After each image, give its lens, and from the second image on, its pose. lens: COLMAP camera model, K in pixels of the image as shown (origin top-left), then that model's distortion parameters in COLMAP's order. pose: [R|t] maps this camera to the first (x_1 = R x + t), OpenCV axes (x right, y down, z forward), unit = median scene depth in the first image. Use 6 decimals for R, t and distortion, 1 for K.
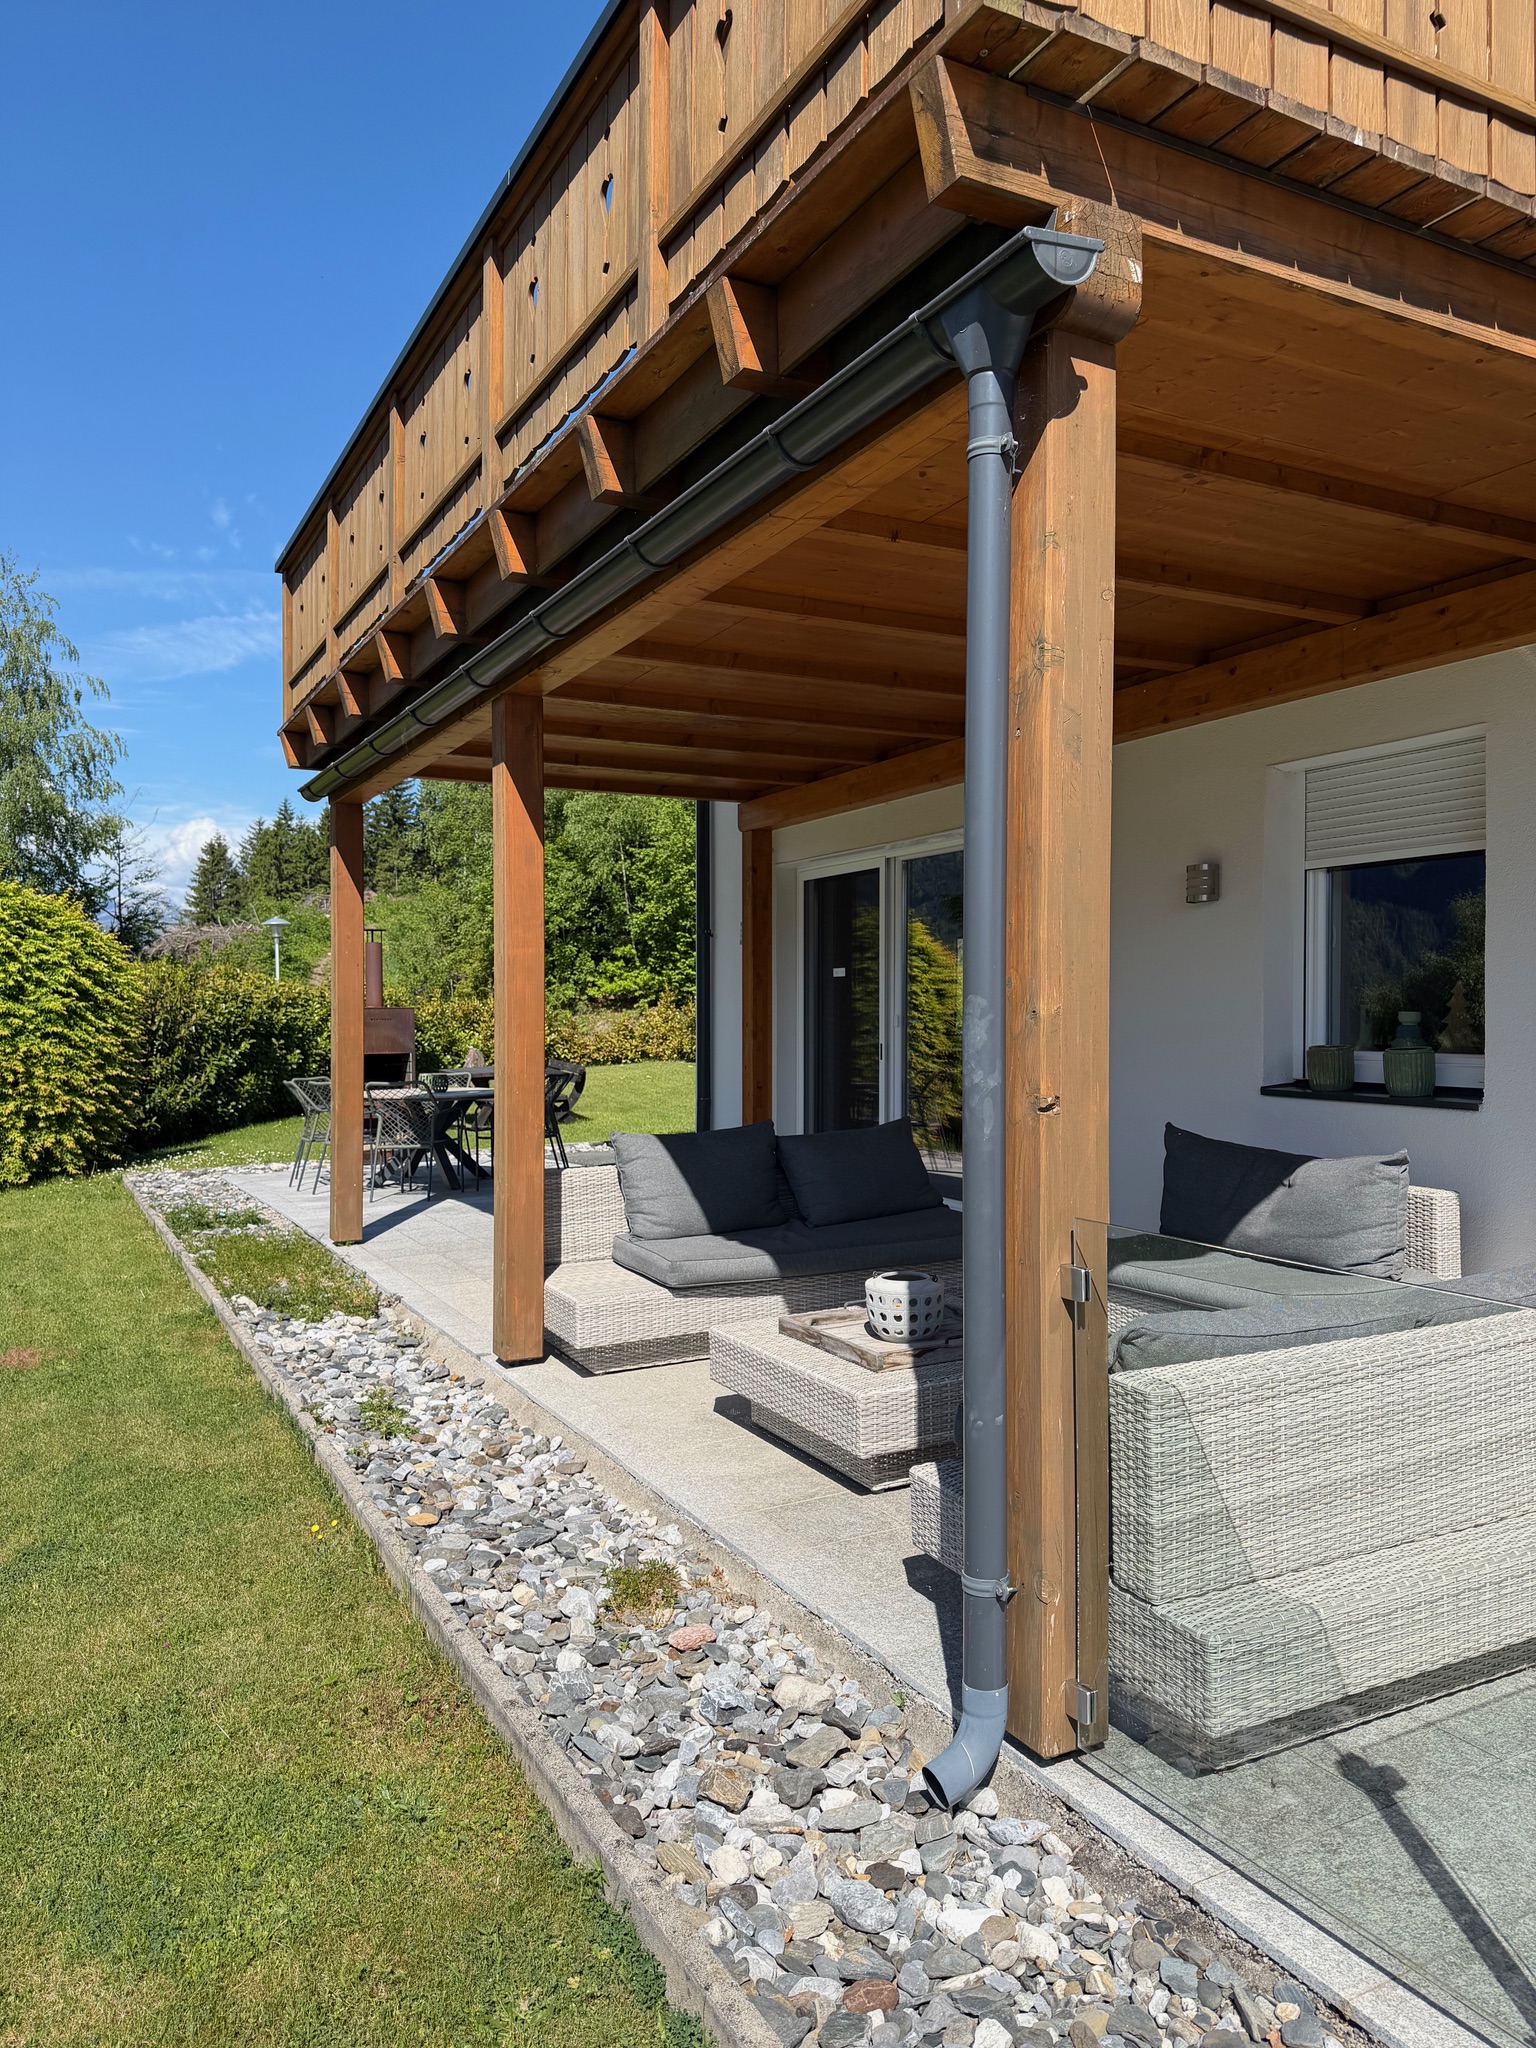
lens RADIAL K [[1449.0, 0, 768.9], [0, 1449.0, 1019.2], [0, 0, 1]] dist [0.020263, -0.017940]
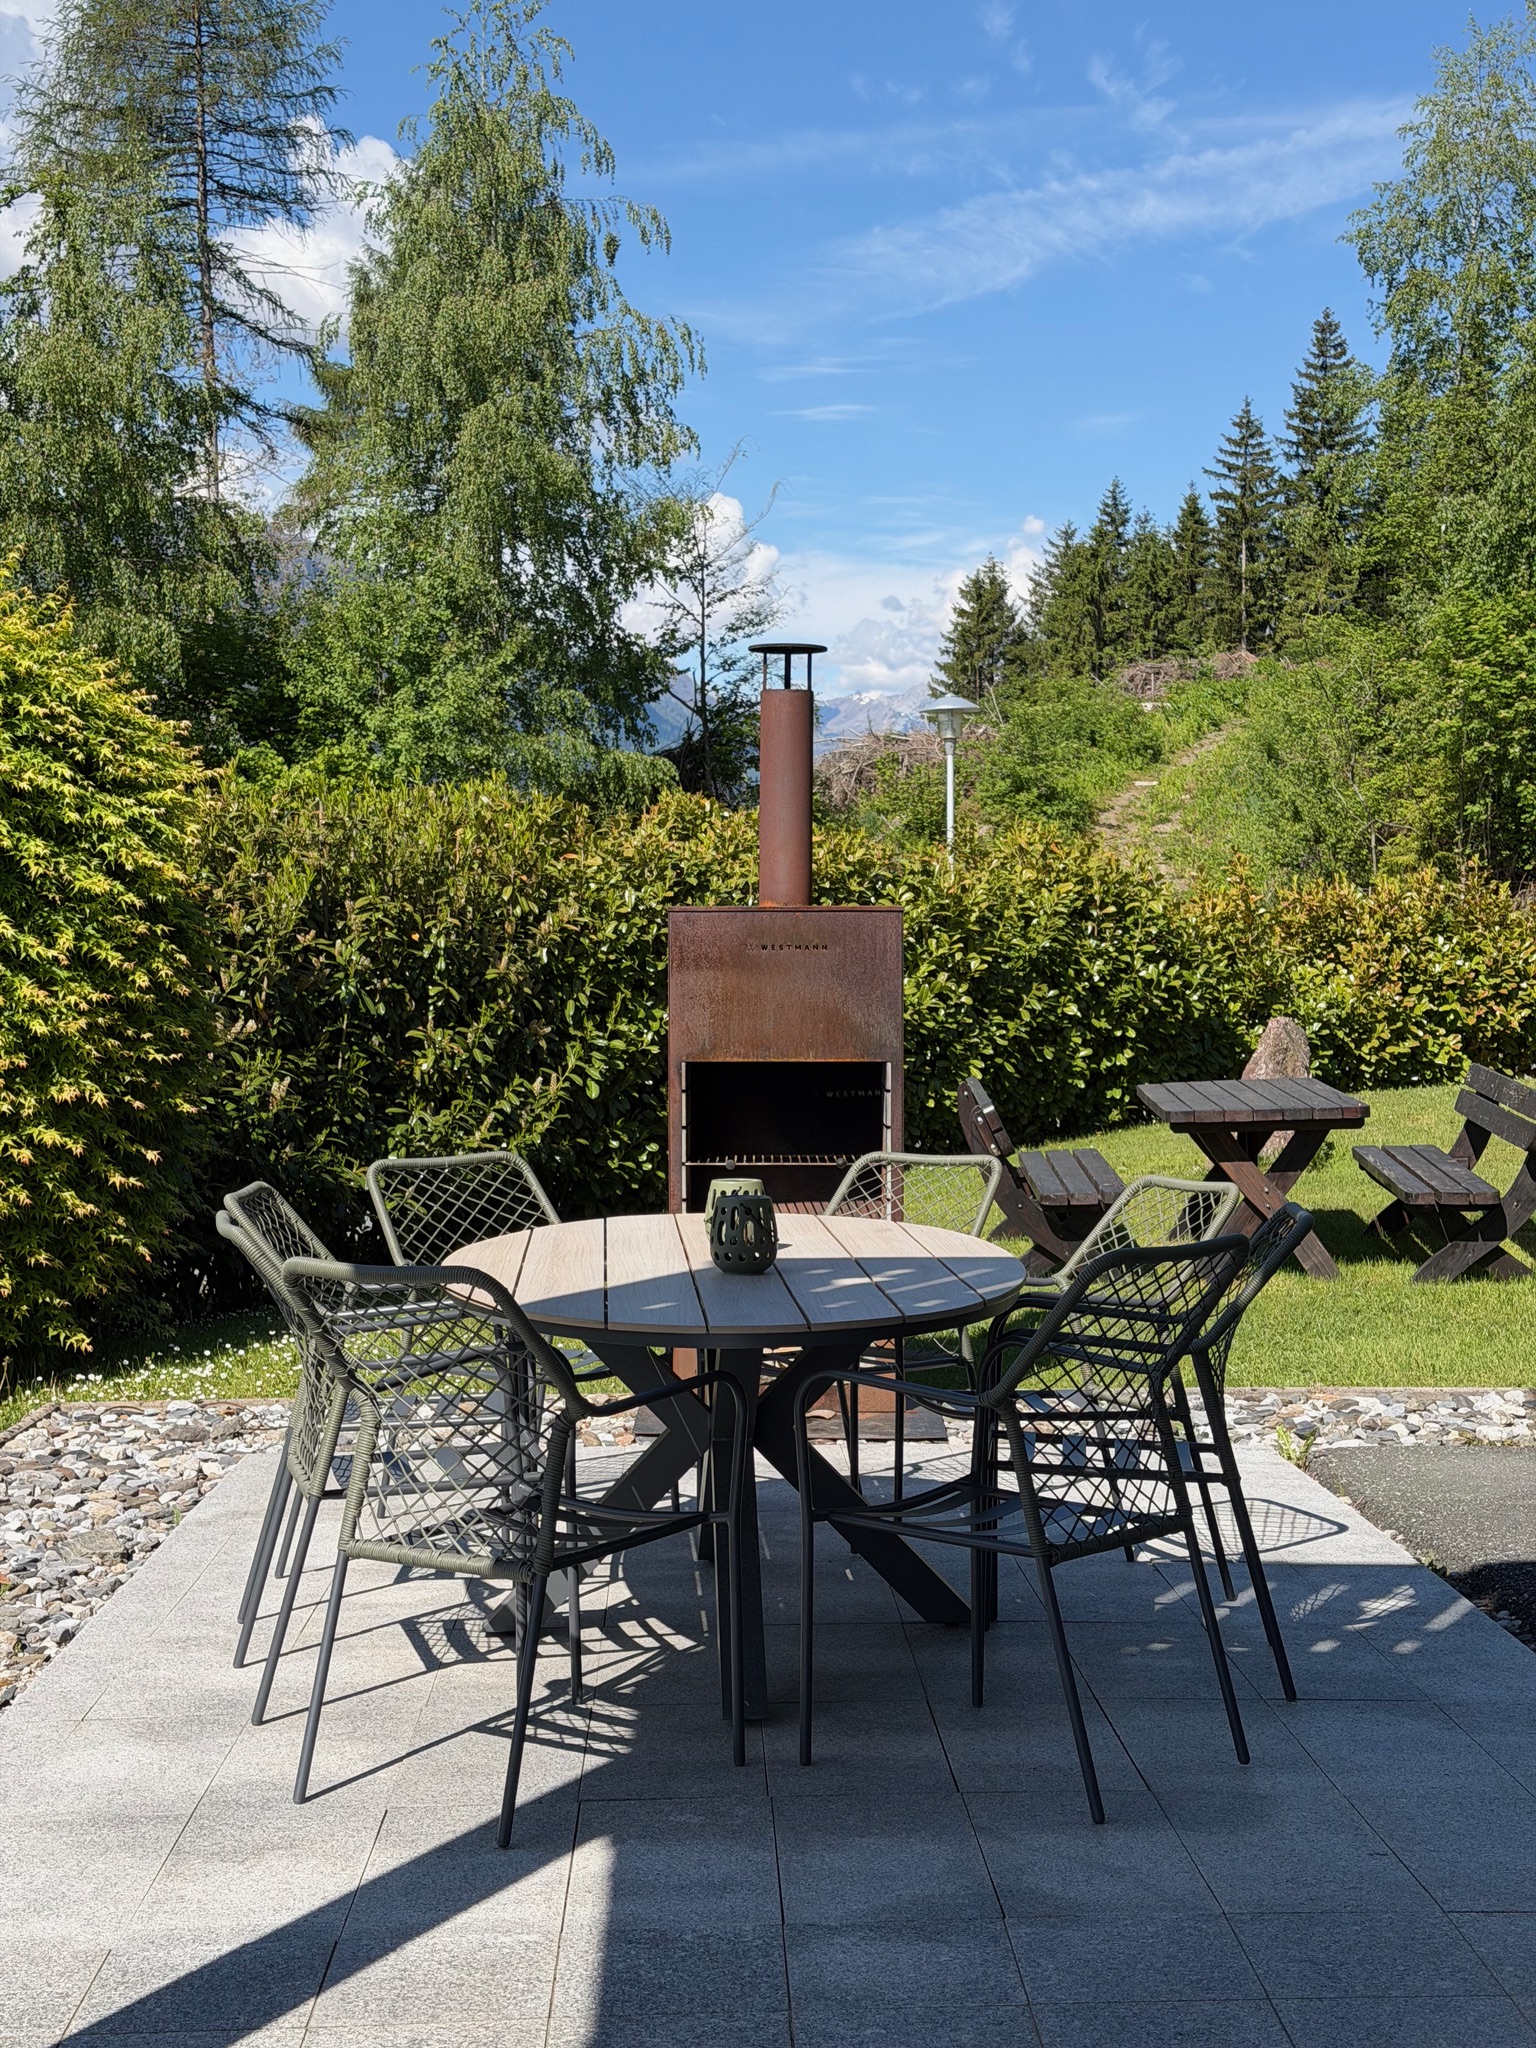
lens RADIAL K [[2869.3, 0, 768.1], [0, 2869.3, 1023.7], [0, 0, 1]] dist [0.131276, 0.000000]
pose [[0.901263, 0.025819, -0.432502, -0.005222], [-0.010251, 0.999214, 0.038289, -0.002083], [0.433151, -0.030076, 0.900820, 0.145497]]
